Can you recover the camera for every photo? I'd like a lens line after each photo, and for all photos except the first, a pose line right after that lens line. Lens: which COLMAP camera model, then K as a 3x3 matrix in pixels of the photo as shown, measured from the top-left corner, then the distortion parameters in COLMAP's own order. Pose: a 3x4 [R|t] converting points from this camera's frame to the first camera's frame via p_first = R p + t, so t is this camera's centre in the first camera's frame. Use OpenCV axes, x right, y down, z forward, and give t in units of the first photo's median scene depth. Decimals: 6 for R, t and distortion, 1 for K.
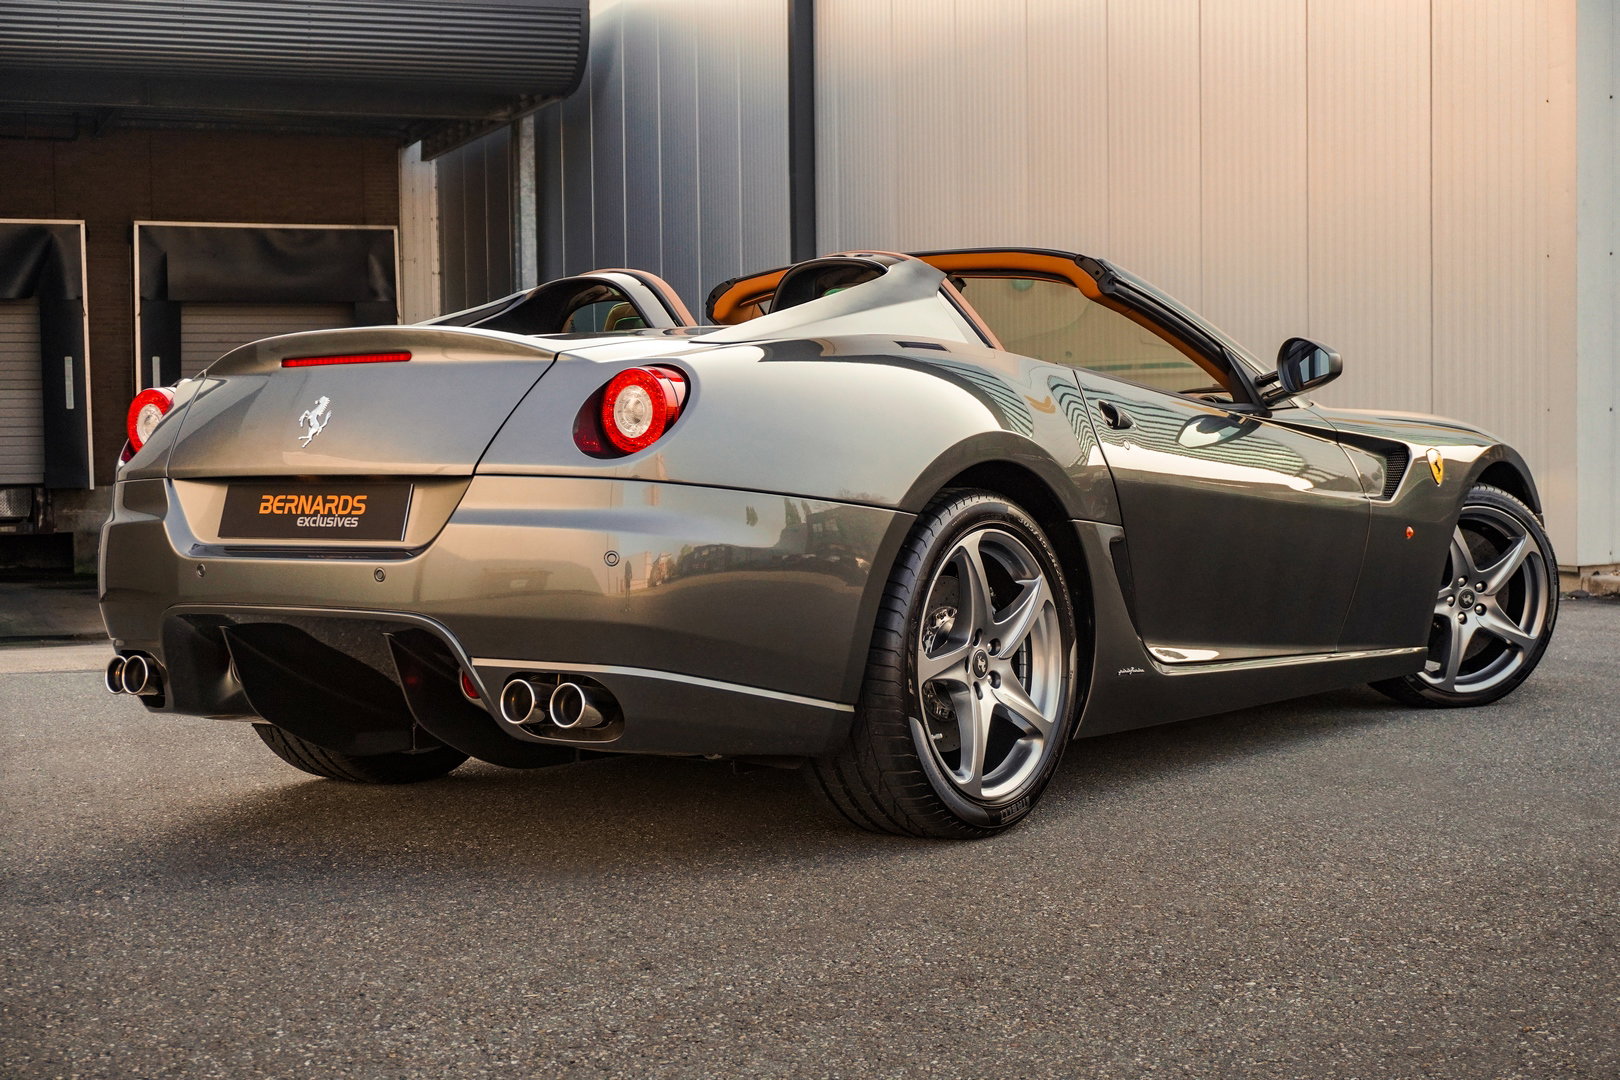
lens RADIAL K [[2407.2, 0, 810.0], [0, 2407.2, 540.0], [0, 0, 1]] dist [-0.027491, -0.004184]
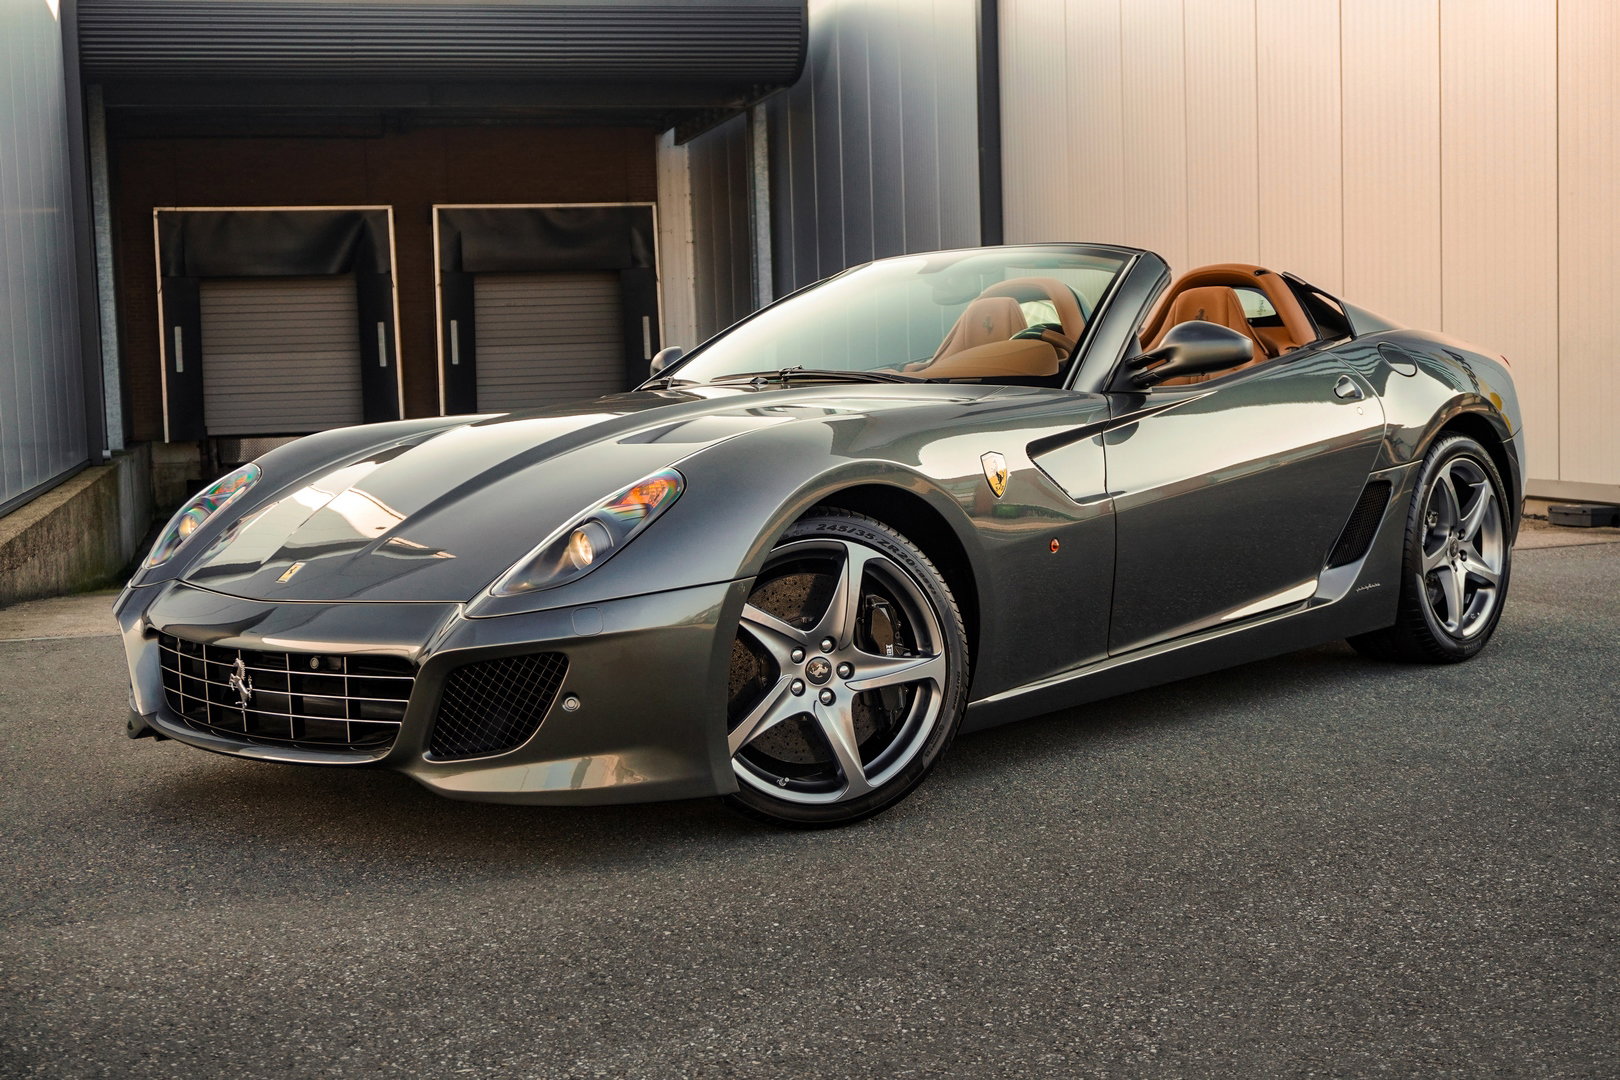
lens RADIAL K [[2048.6, 0, 810.0], [0, 2048.6, 540.0], [0, 0, 1]] dist [-0.032213, 0.020889]
pose [[0.993799, -0.010629, -0.110678, 0.077747], [0.014853, 0.999190, 0.037406, -0.031174], [0.110191, -0.038818, 0.993152, 0.174820]]
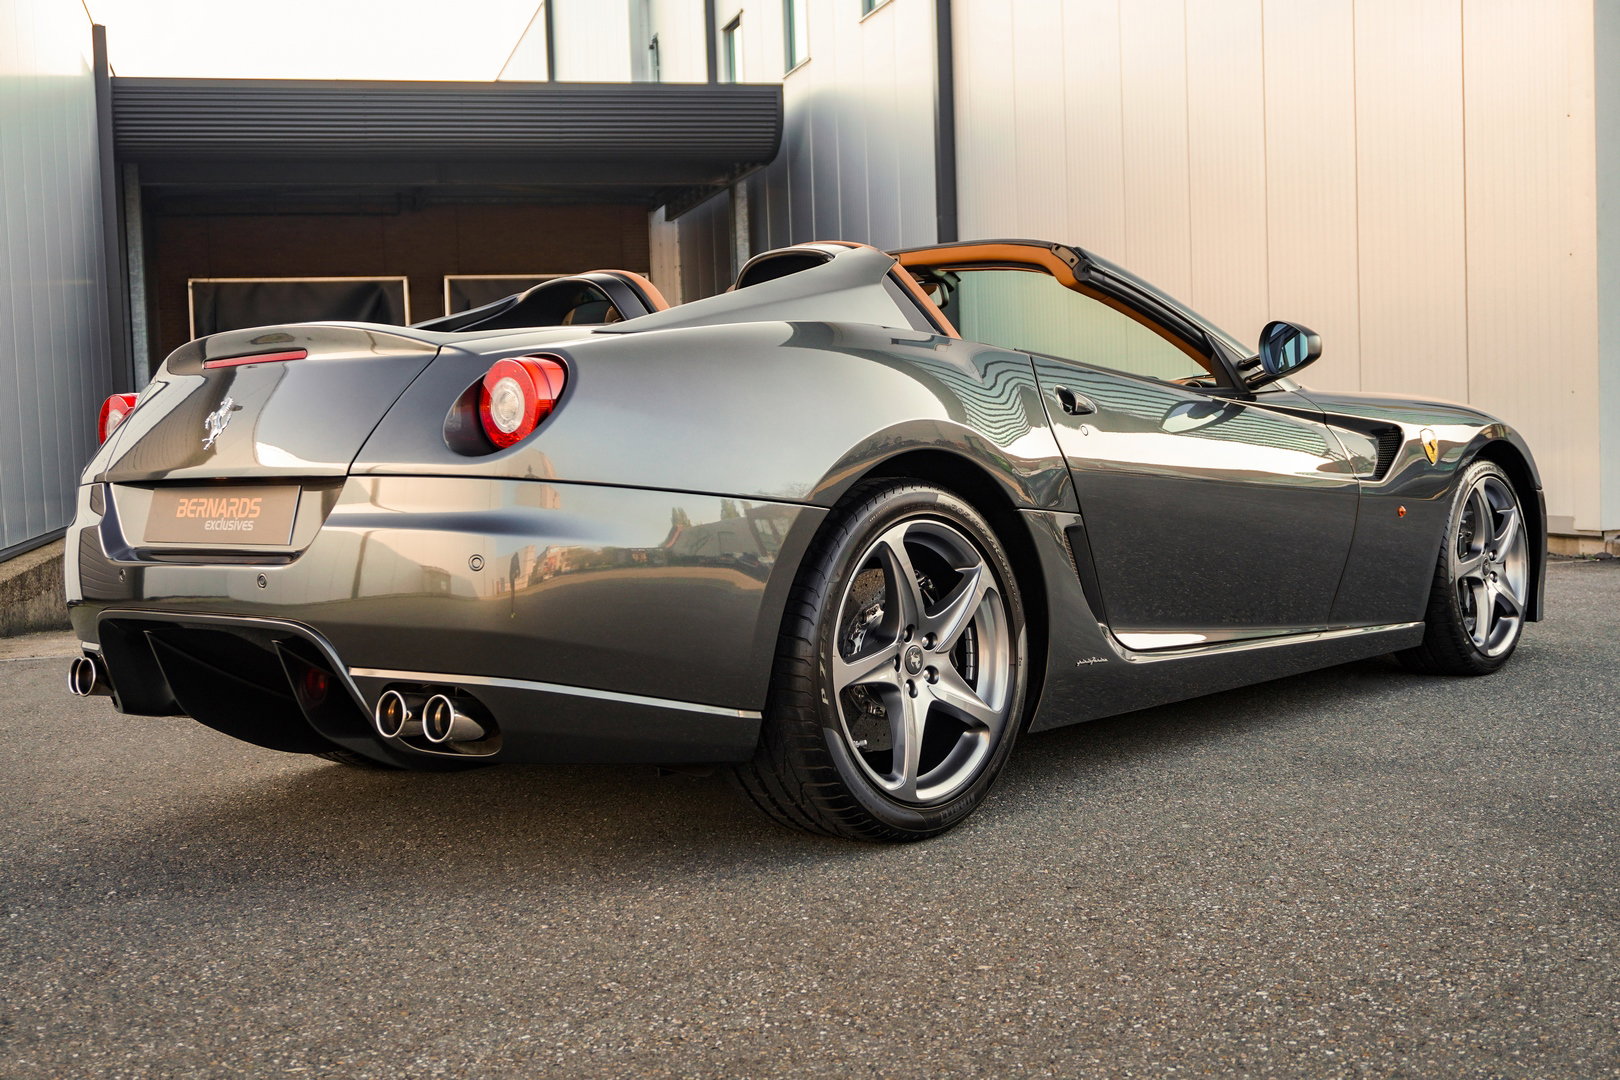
lens RADIAL K [[1856.5, 0, 810.0], [0, 1856.5, 540.0], [0, 0, 1]] dist [-0.023898, 0.020435]
pose [[0.994385, -0.017206, -0.104419, 0.105334], [0.018638, 0.999745, 0.012750, -0.006378], [0.104173, -0.014625, 0.994452, 0.256331]]
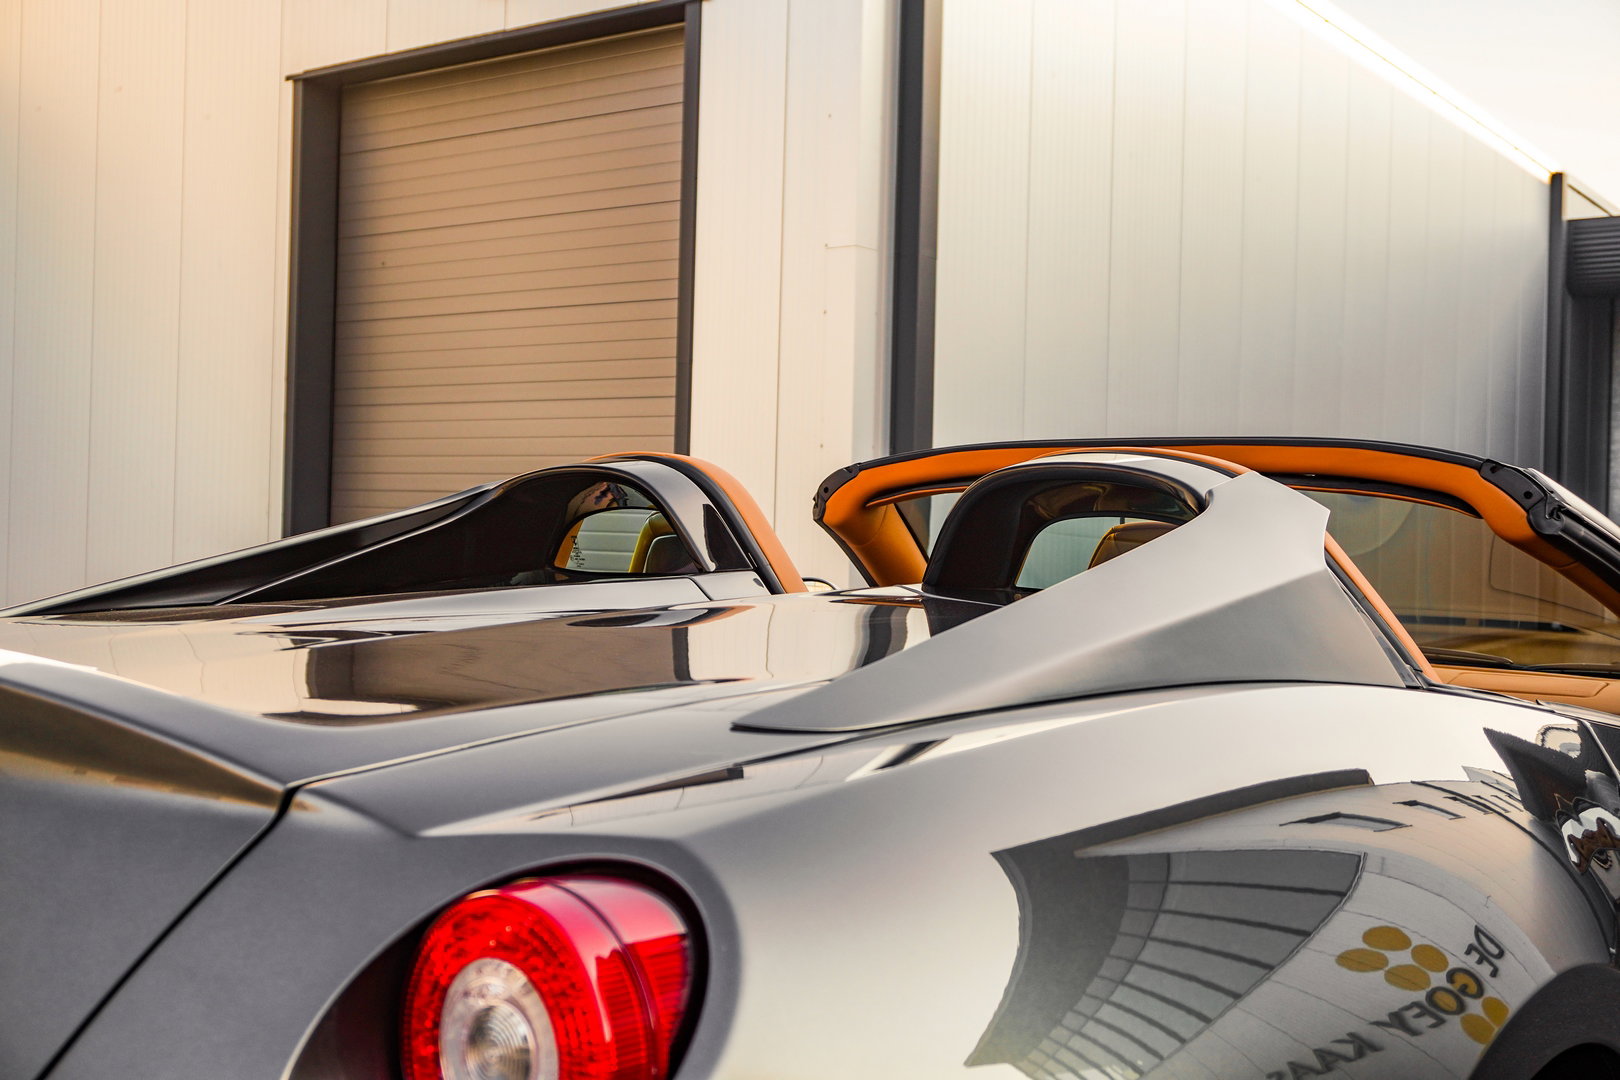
lens RADIAL K [[1782.3, 0, 810.0], [0, 1782.3, 540.0], [0, 0, 1]] dist [0.013415, 0.017753]
pose [[0.997701, 0.041283, -0.053746, -0.025381], [-0.043199, 0.998453, -0.034992, -0.094227], [0.052218, 0.037234, 0.997941, 0.701367]]
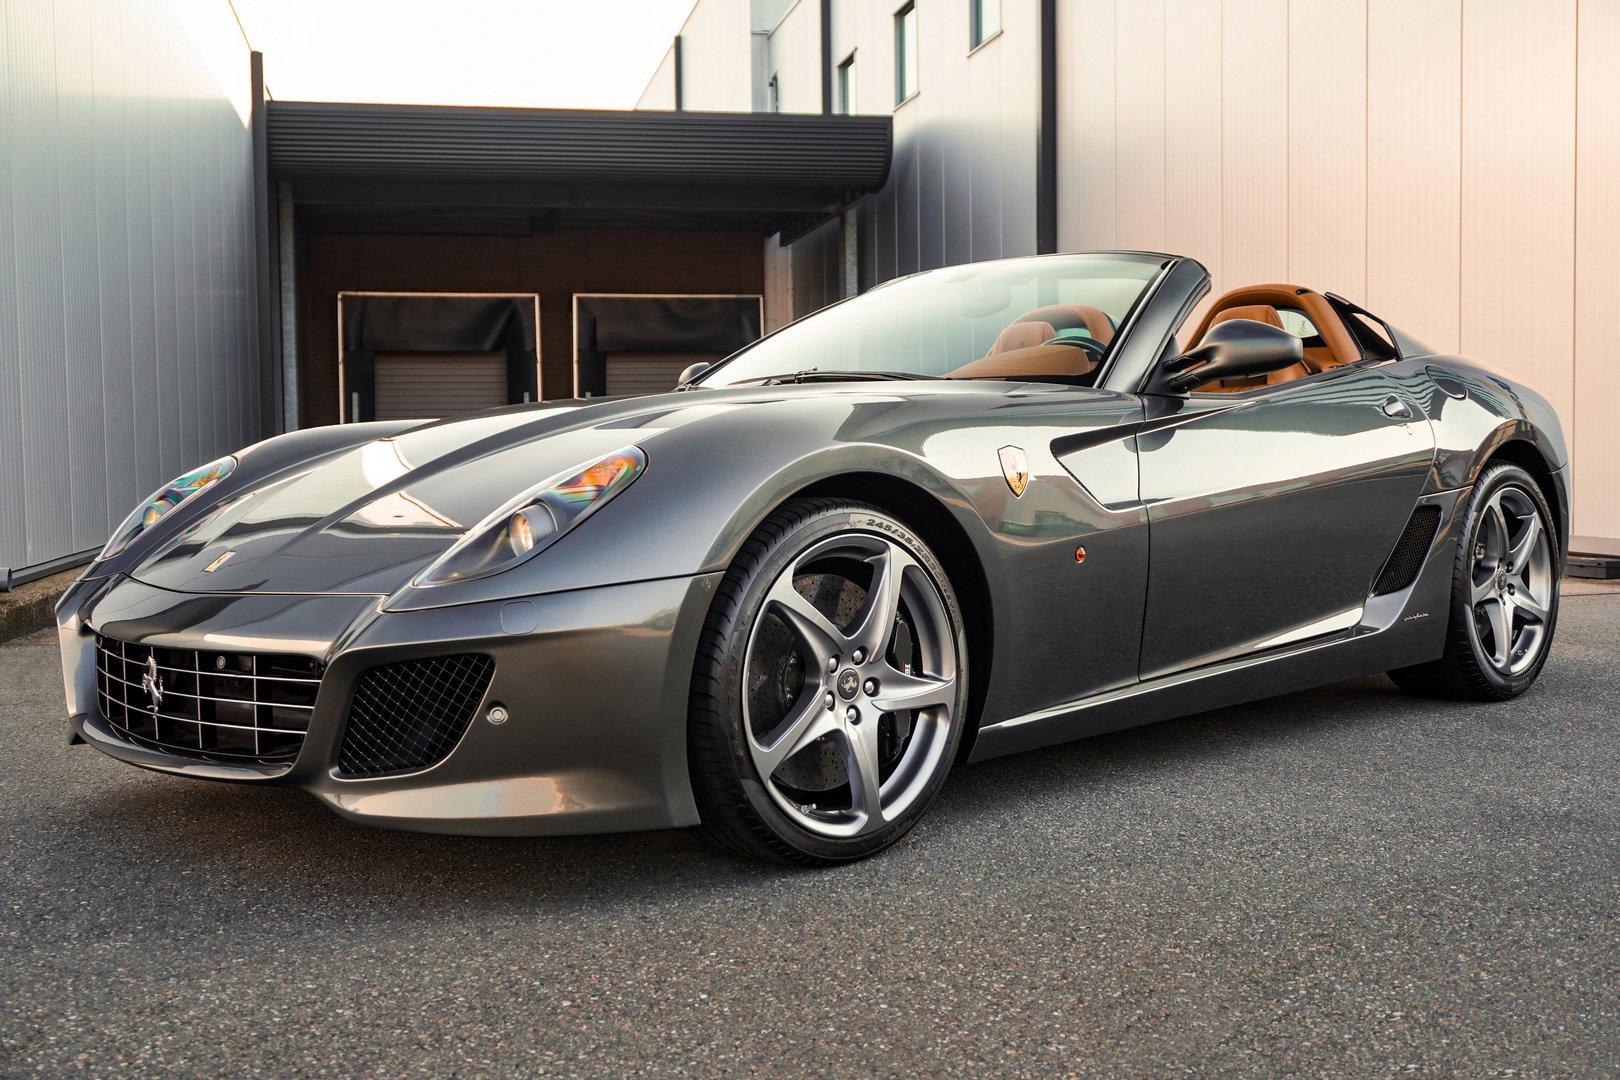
lens RADIAL K [[1709.9, 0, 810.0], [0, 1709.9, 540.0], [0, 0, 1]] dist [-0.025811, 0.008042]
pose [[0.986880, 0.007774, -0.161269, 0.090967], [-0.006555, 0.999946, 0.008091, -0.002588], [0.161324, -0.006928, 0.986877, 0.410752]]
